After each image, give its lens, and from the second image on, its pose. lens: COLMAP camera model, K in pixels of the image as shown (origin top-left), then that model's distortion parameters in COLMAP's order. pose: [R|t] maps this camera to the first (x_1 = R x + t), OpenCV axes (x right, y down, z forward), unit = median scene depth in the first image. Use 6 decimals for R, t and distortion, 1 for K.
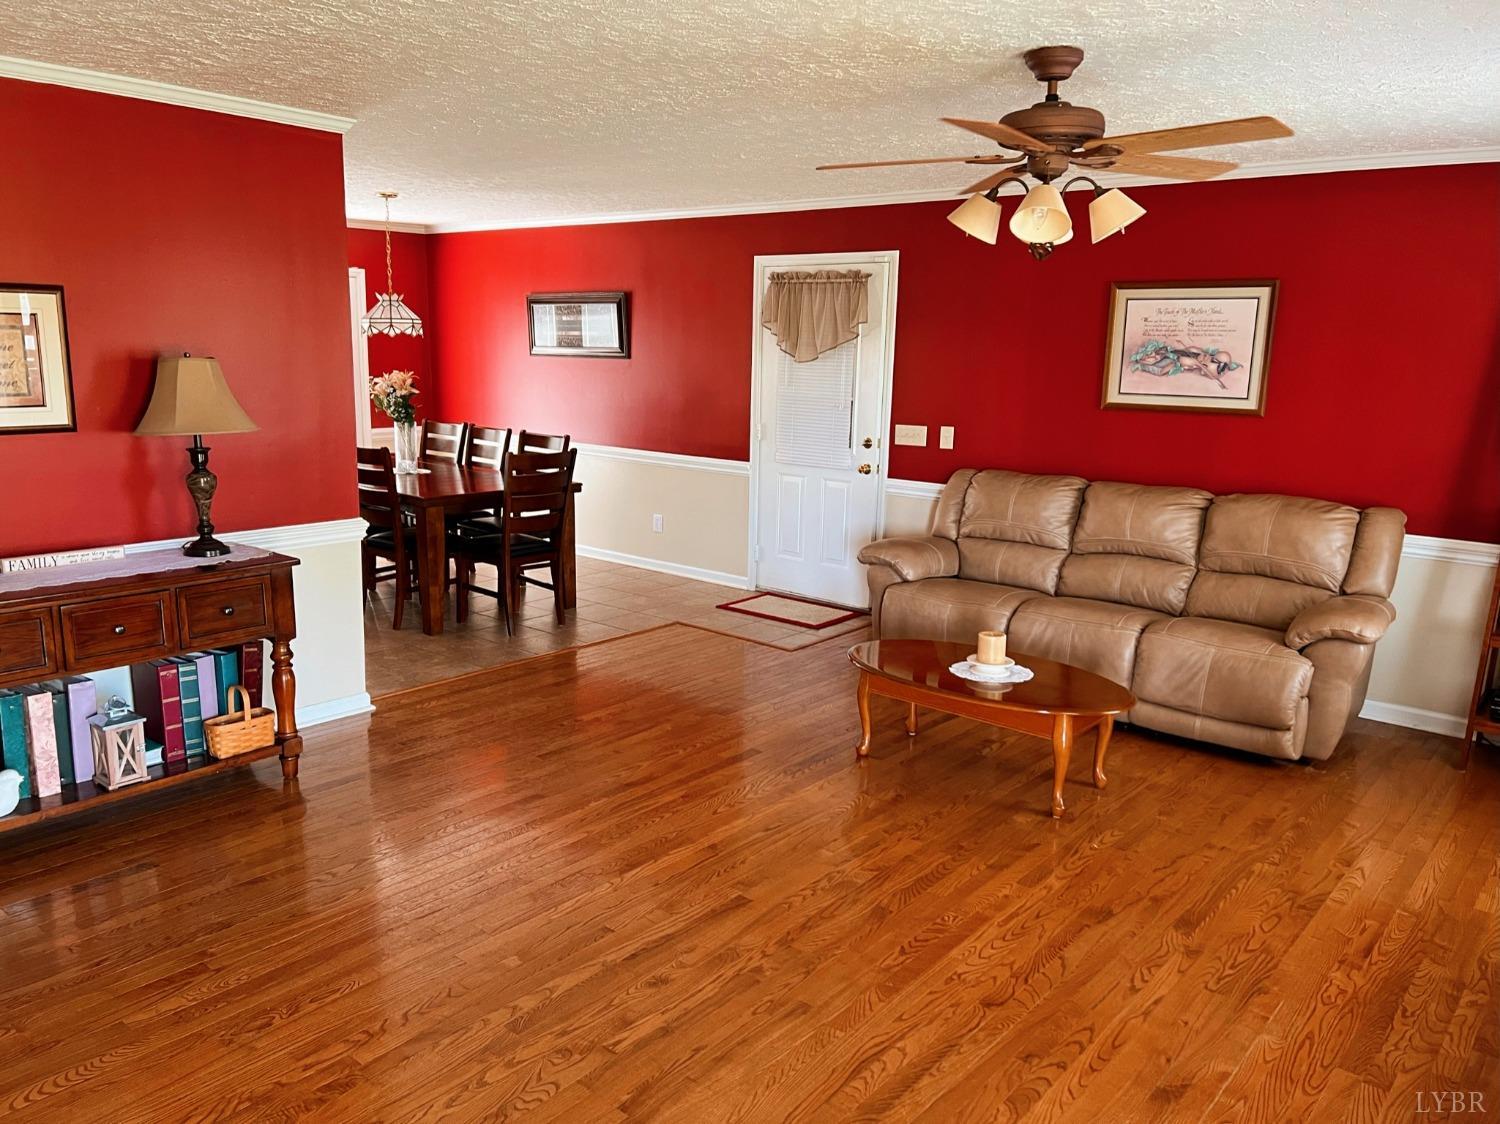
lens RADIAL K [[1120.3, 0, 763.1], [0, 1120.3, 602.4], [0, 0, 1]] dist [0.040894, -0.010024]
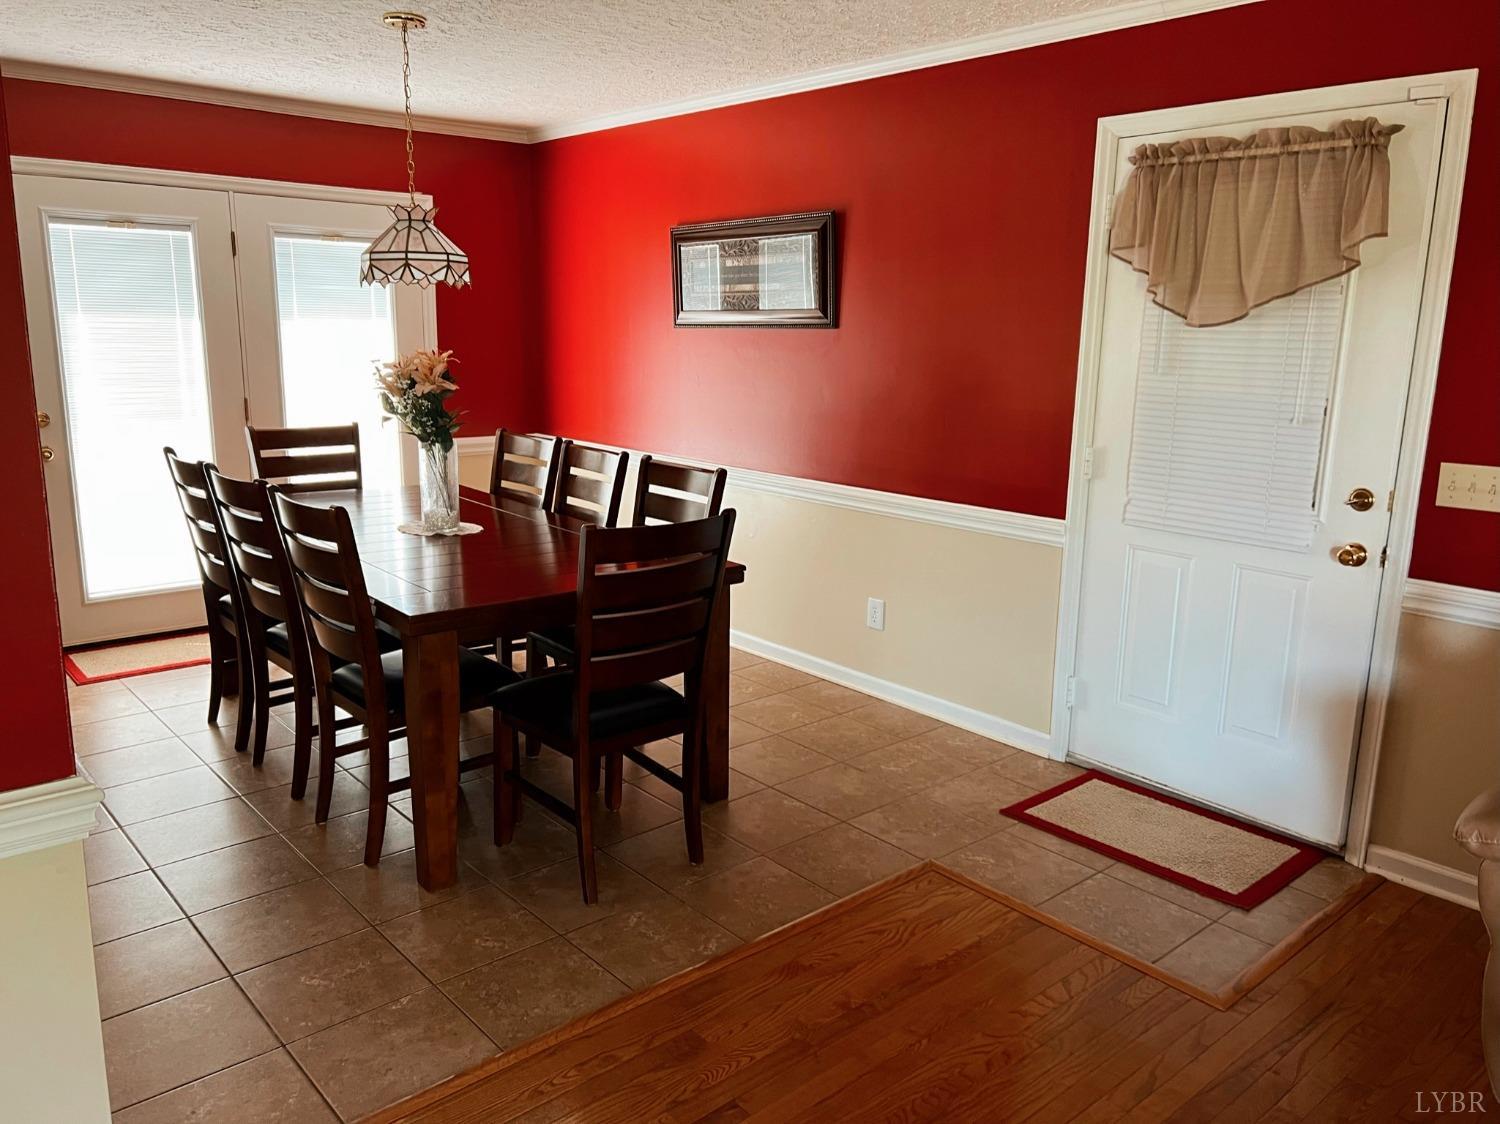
lens RADIAL K [[1120.3, 0, 749.8], [0, 1120.3, 562.0], [0, 0, 1]] dist [0.040894, -0.010024]
pose [[0.986284, 0.028267, -0.162618, -0.073250], [-0.031590, 0.999341, -0.017884, -0.094319], [0.162005, 0.022776, 0.986527, 0.473262]]
